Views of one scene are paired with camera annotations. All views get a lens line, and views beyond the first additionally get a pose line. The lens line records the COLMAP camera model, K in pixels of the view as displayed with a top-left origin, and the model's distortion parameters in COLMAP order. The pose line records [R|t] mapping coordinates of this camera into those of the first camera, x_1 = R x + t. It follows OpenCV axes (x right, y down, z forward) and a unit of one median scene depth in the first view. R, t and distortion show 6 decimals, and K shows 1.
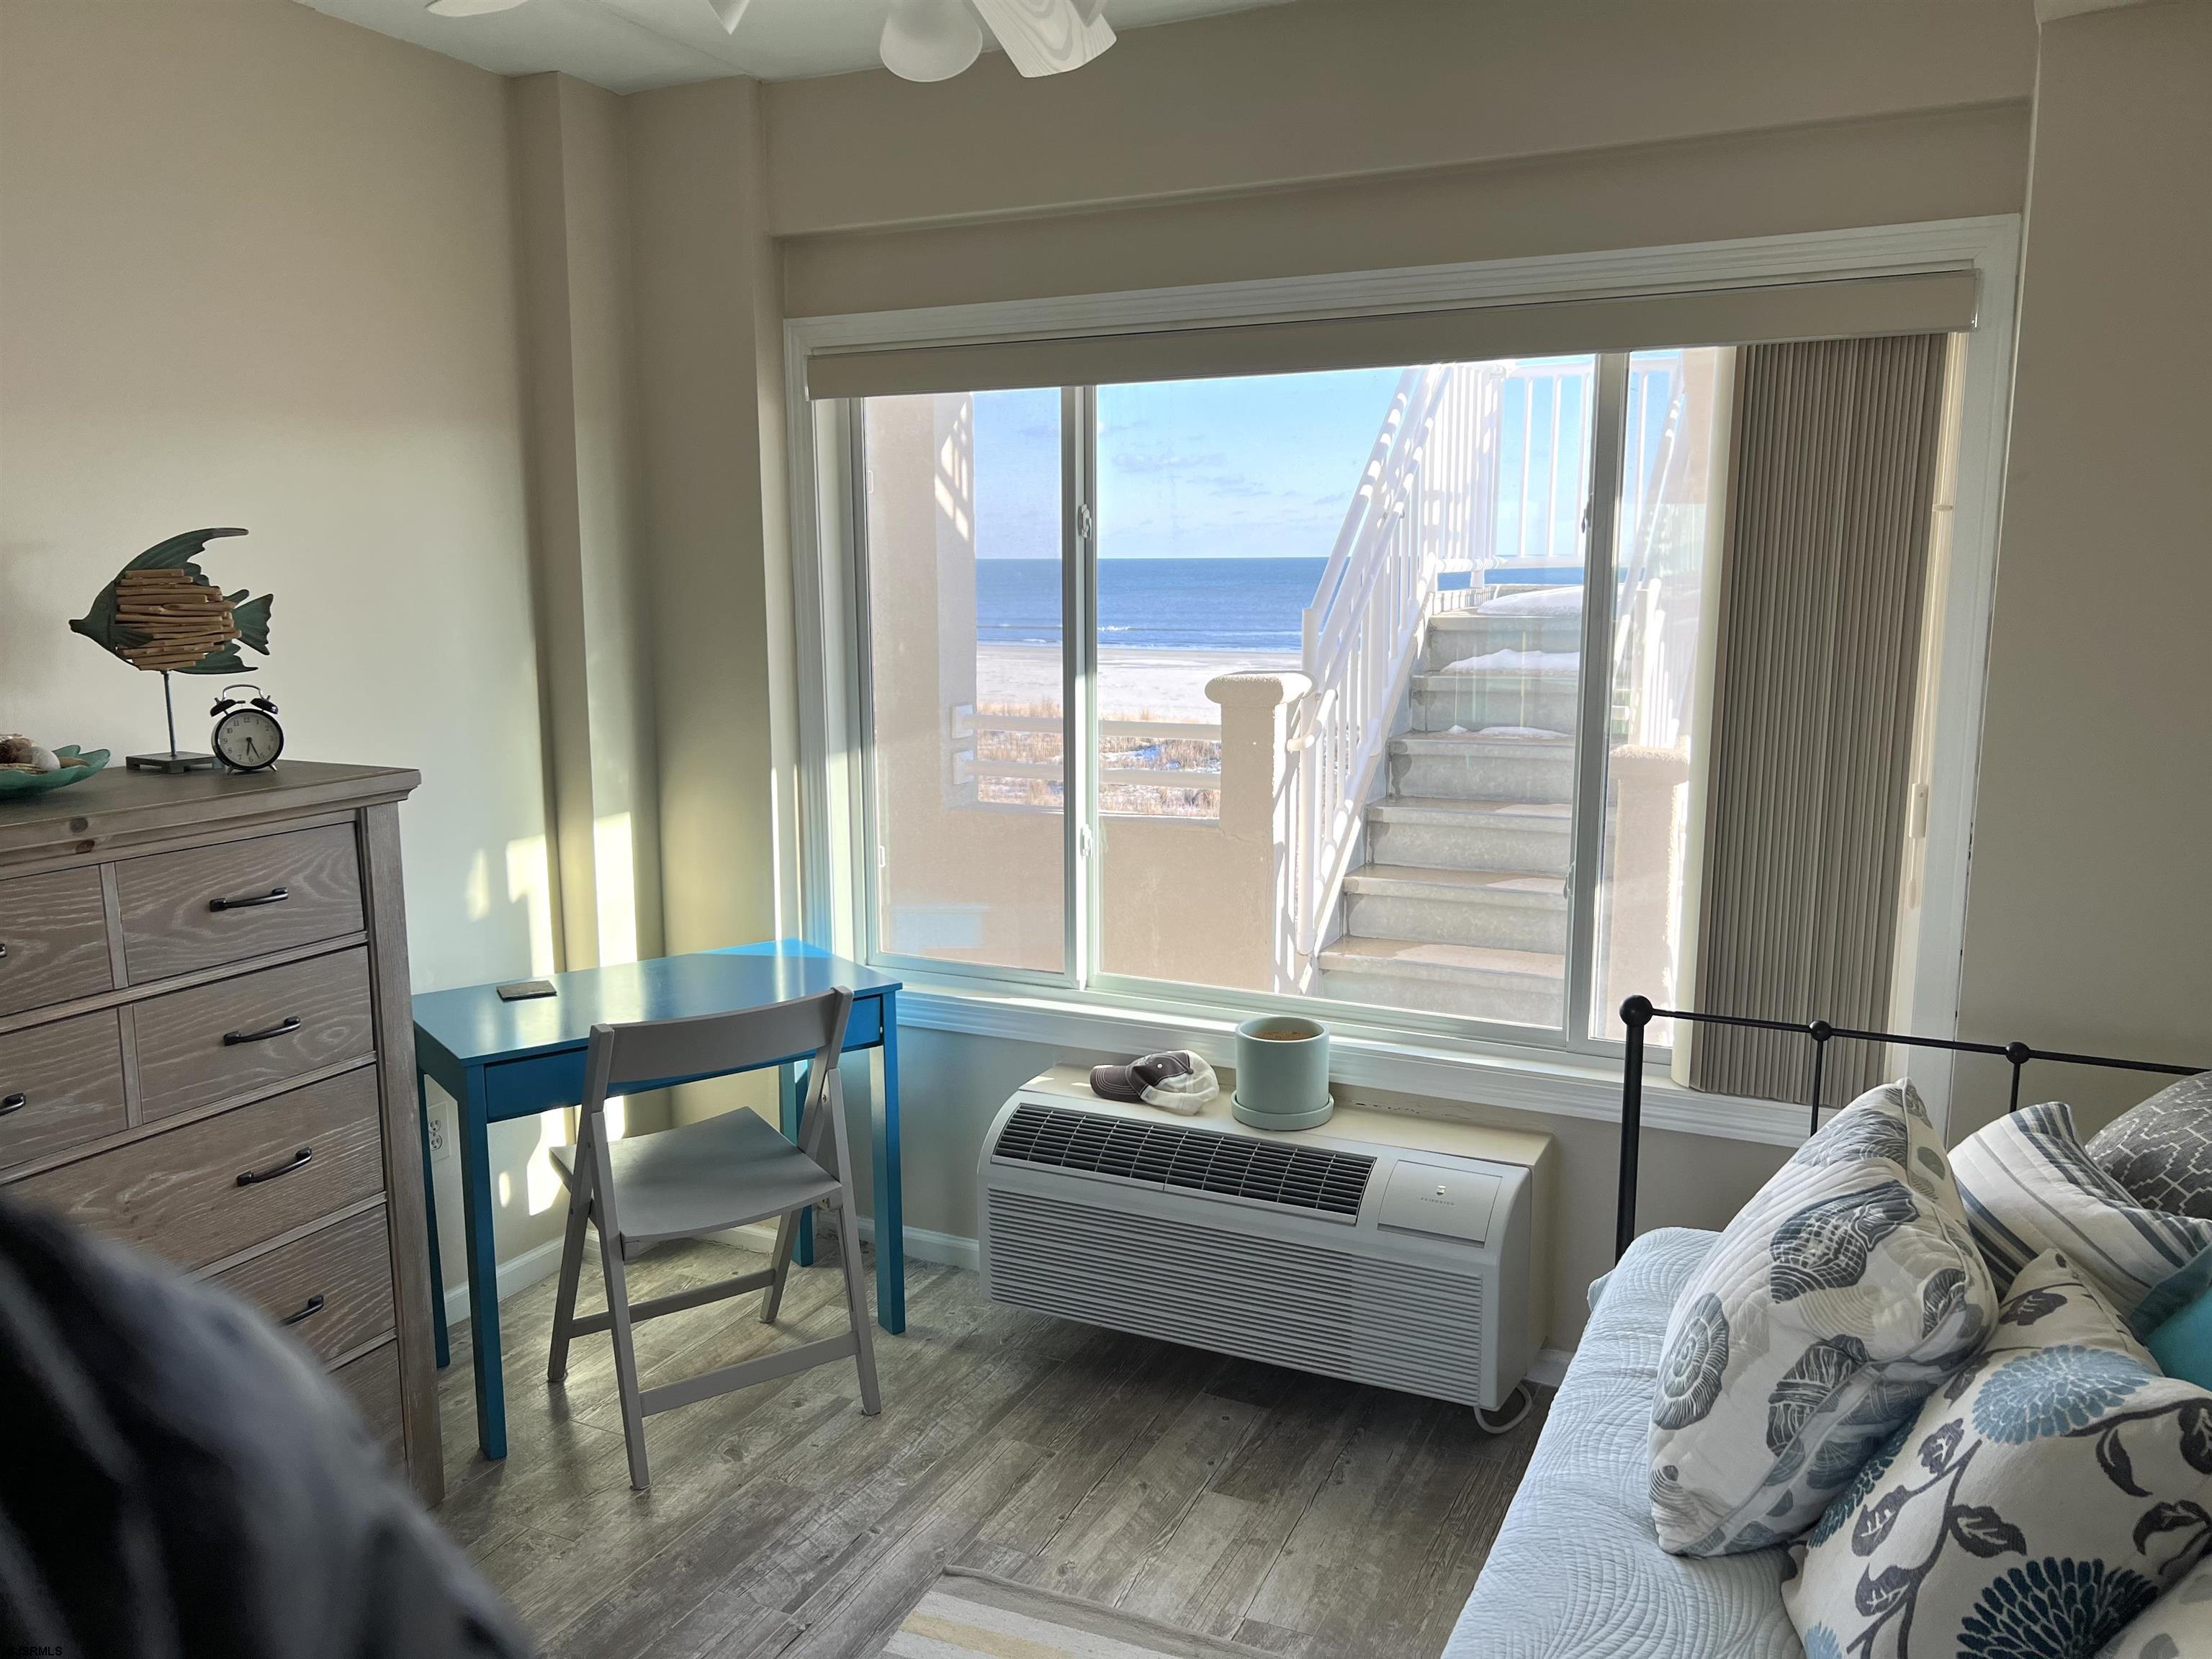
lens RADIAL K [[1667.4, 0, 1098.9], [0, 1667.4, 843.9], [0, 0, 1]] dist [0.087324, -0.095443]
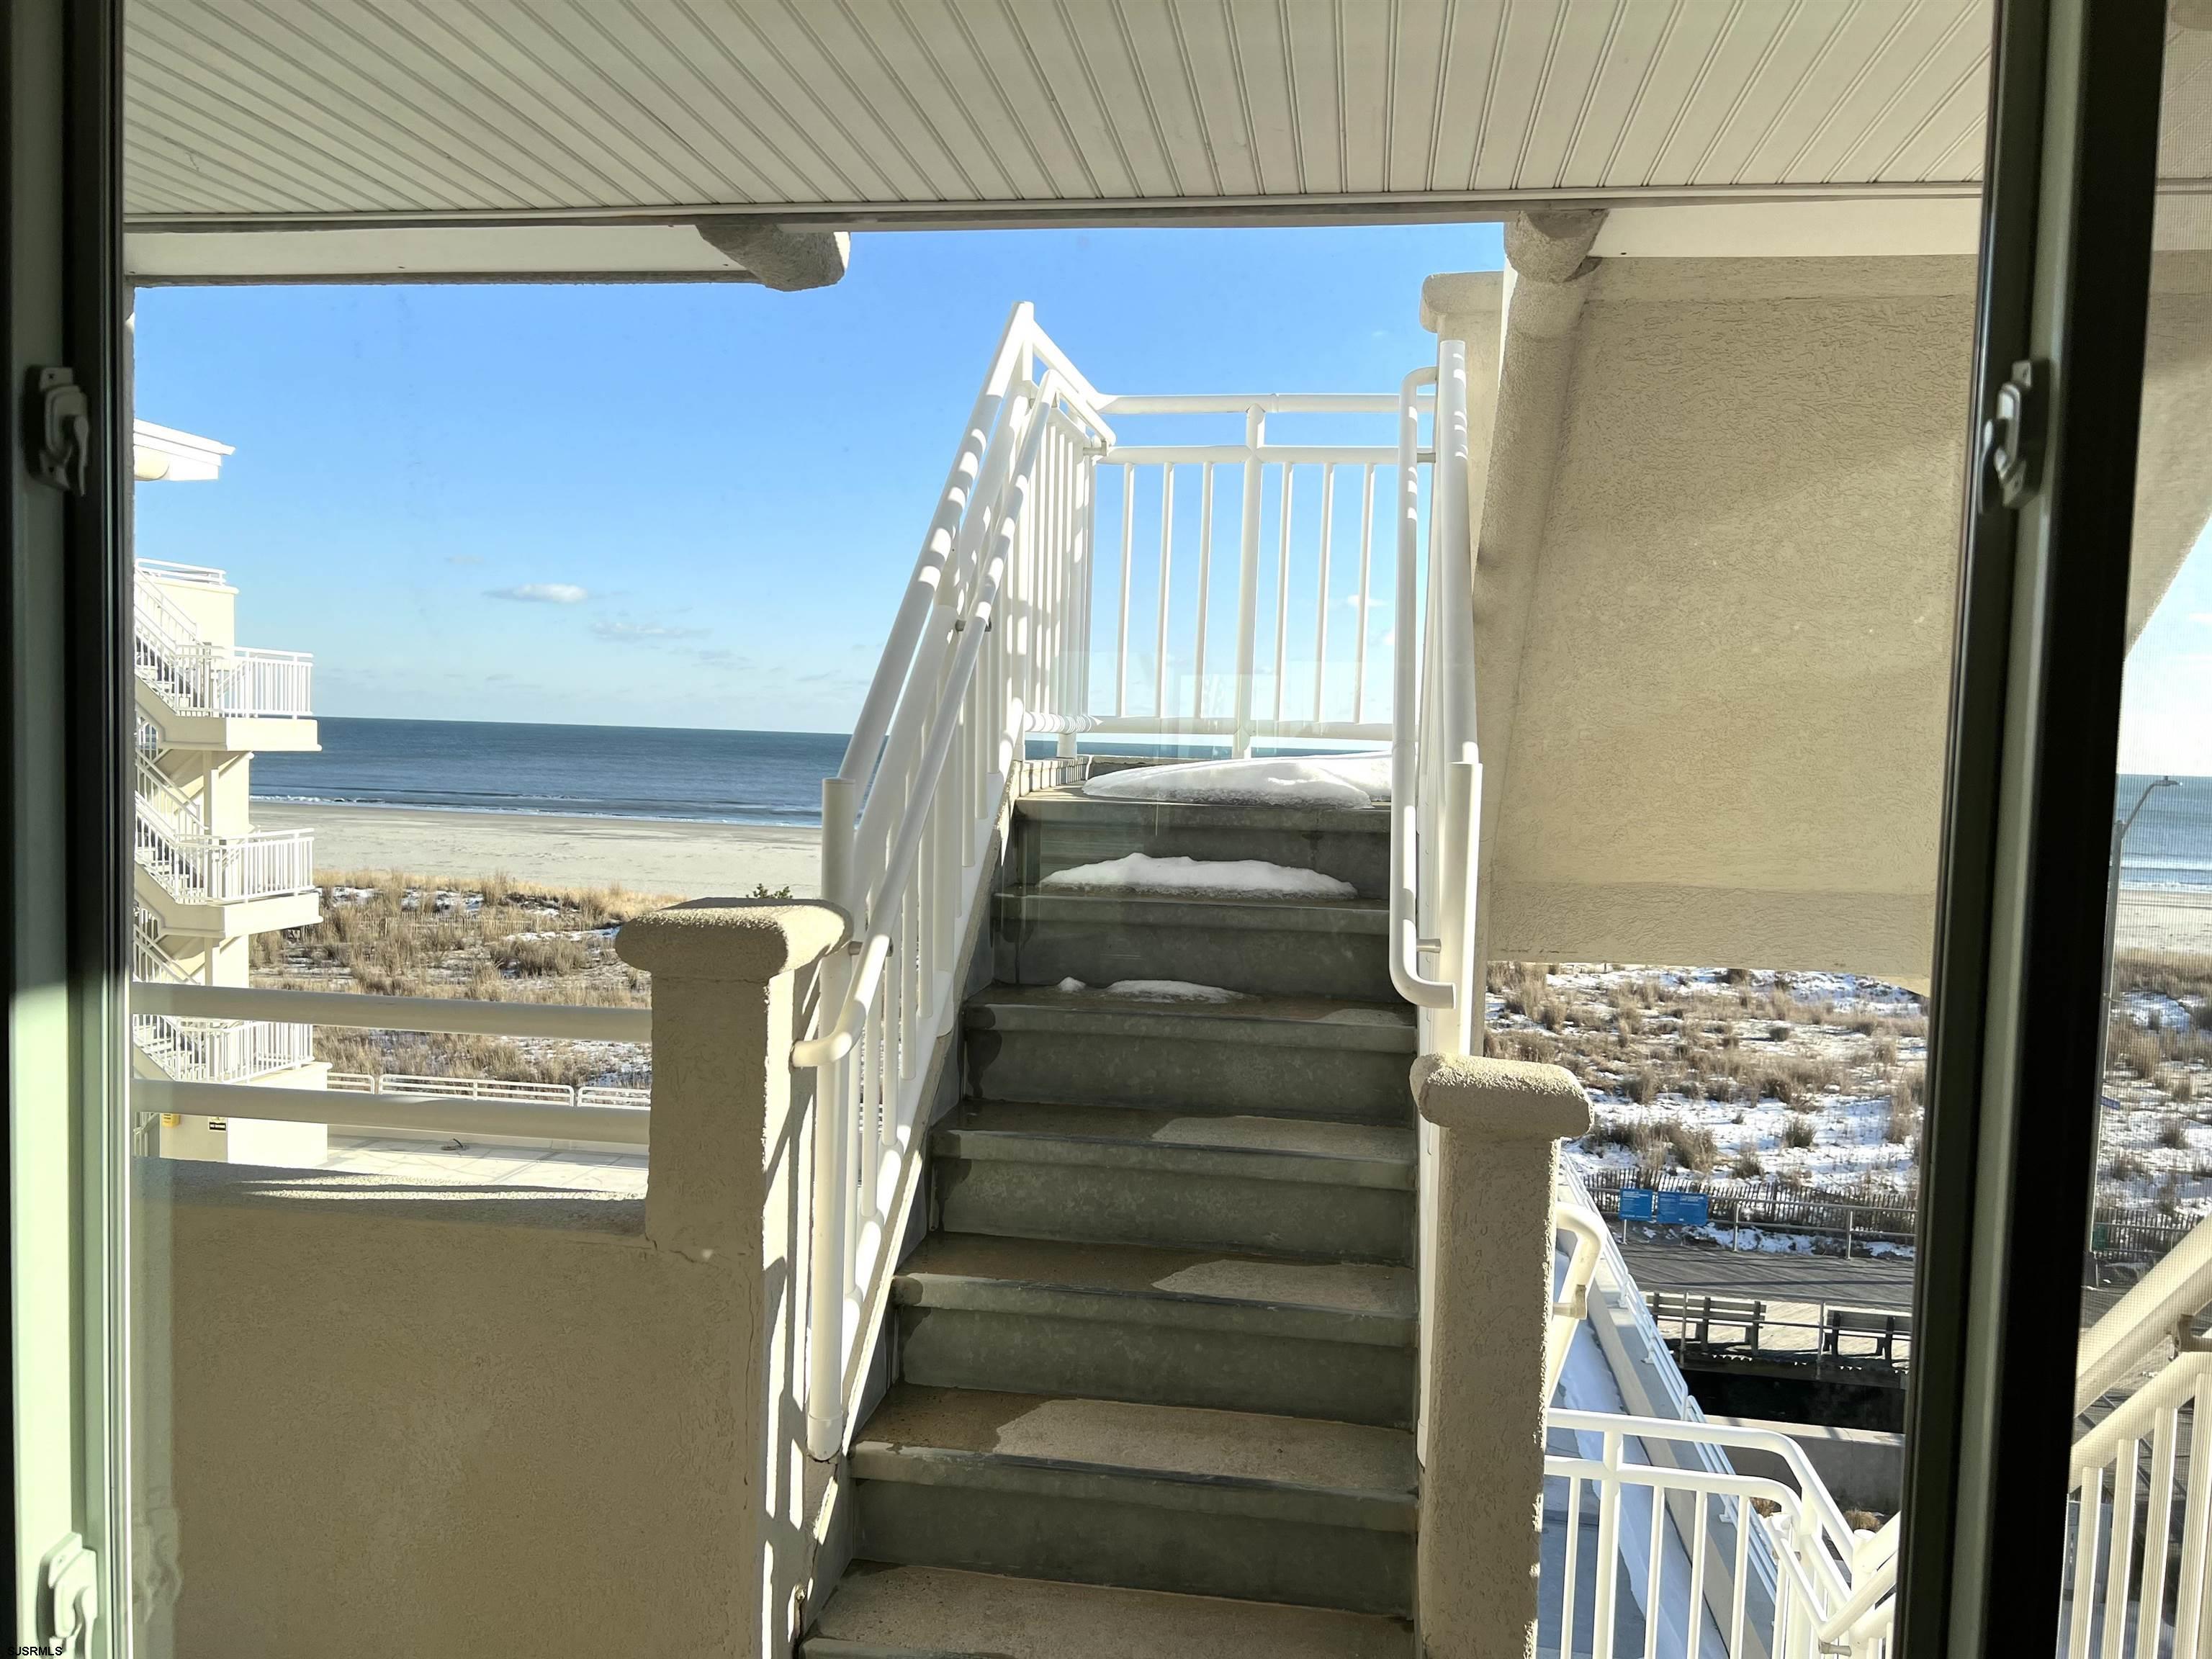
lens RADIAL K [[1681.3, 0, 1102.8], [0, 1681.3, 860.0], [0, 0, 1]] dist [0.064201, -0.047976]
pose [[0.953141, 0.012286, 0.302275, 0.048186], [0.016266, 0.995648, -0.091758, -0.067214], [-0.302087, 0.092375, 0.948794, 0.487956]]
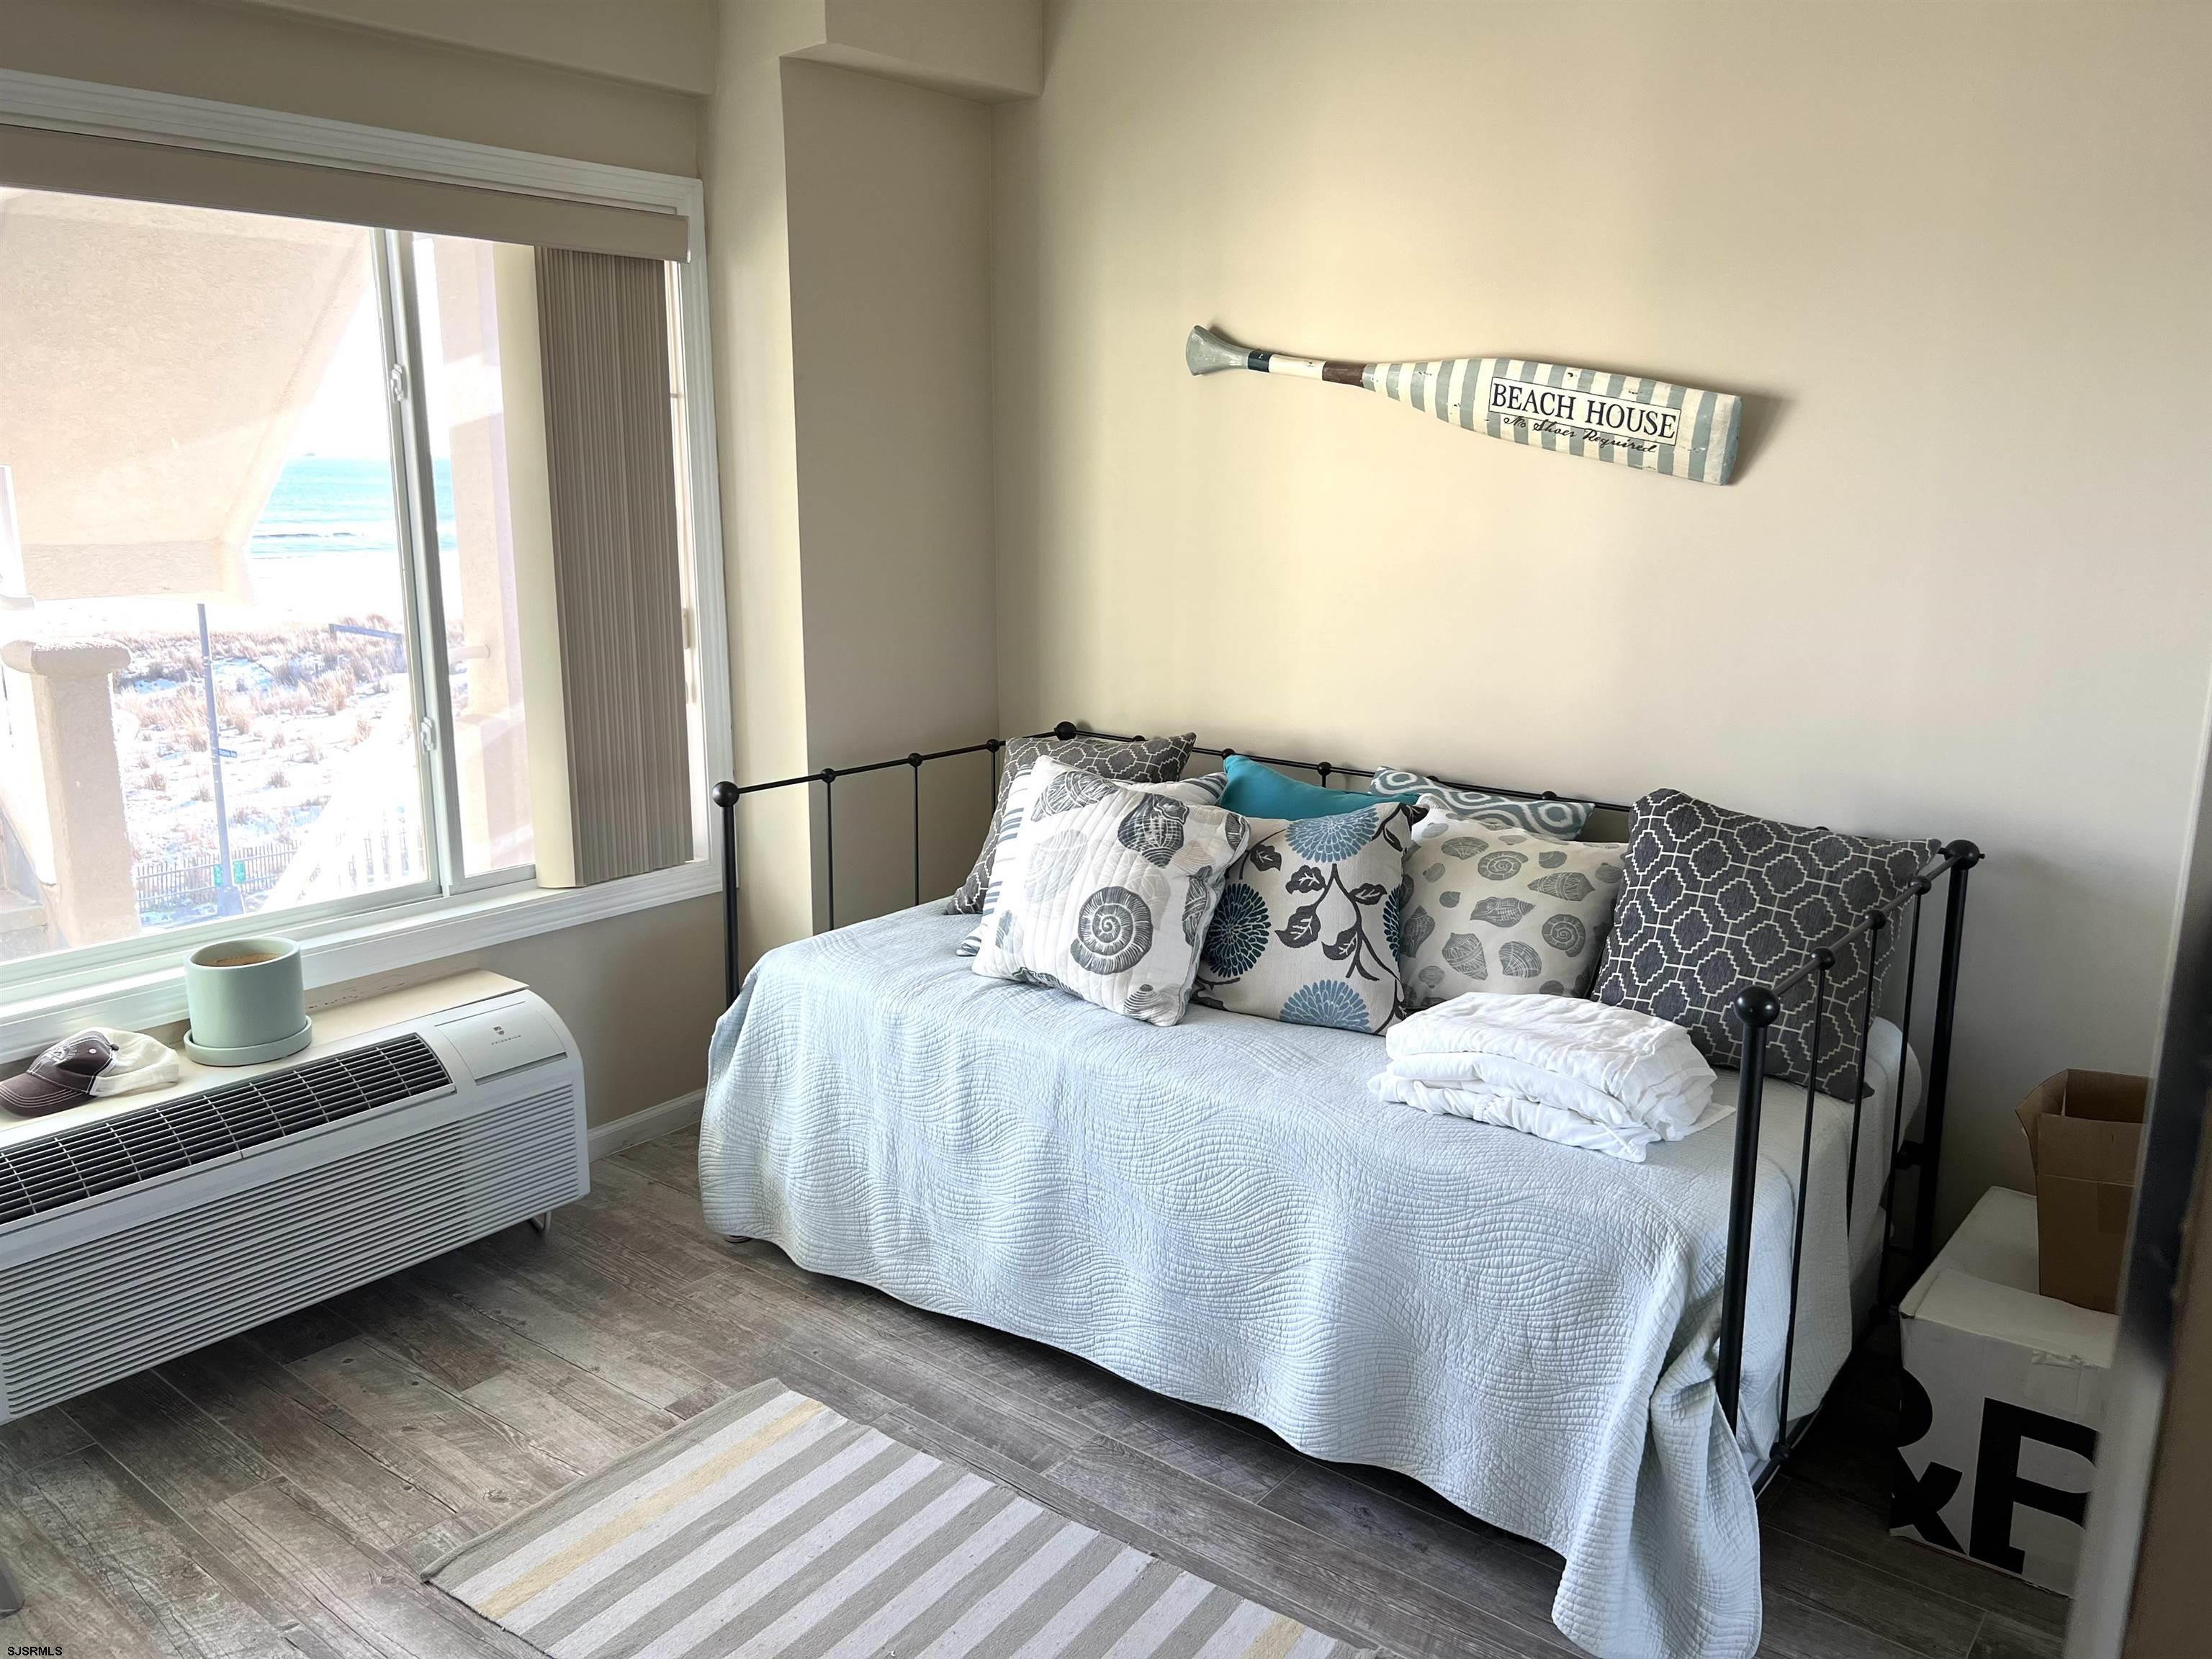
lens RADIAL K [[1647.4, 0, 1106.8], [0, 1647.4, 842.0], [0, 0, 1]] dist [0.061153, -0.071011]
pose [[0.219890, -0.213426, 0.951892, -0.402364], [0.156468, 0.970857, 0.181533, -0.022932], [-0.962895, 0.109023, 0.246876, 0.213357]]
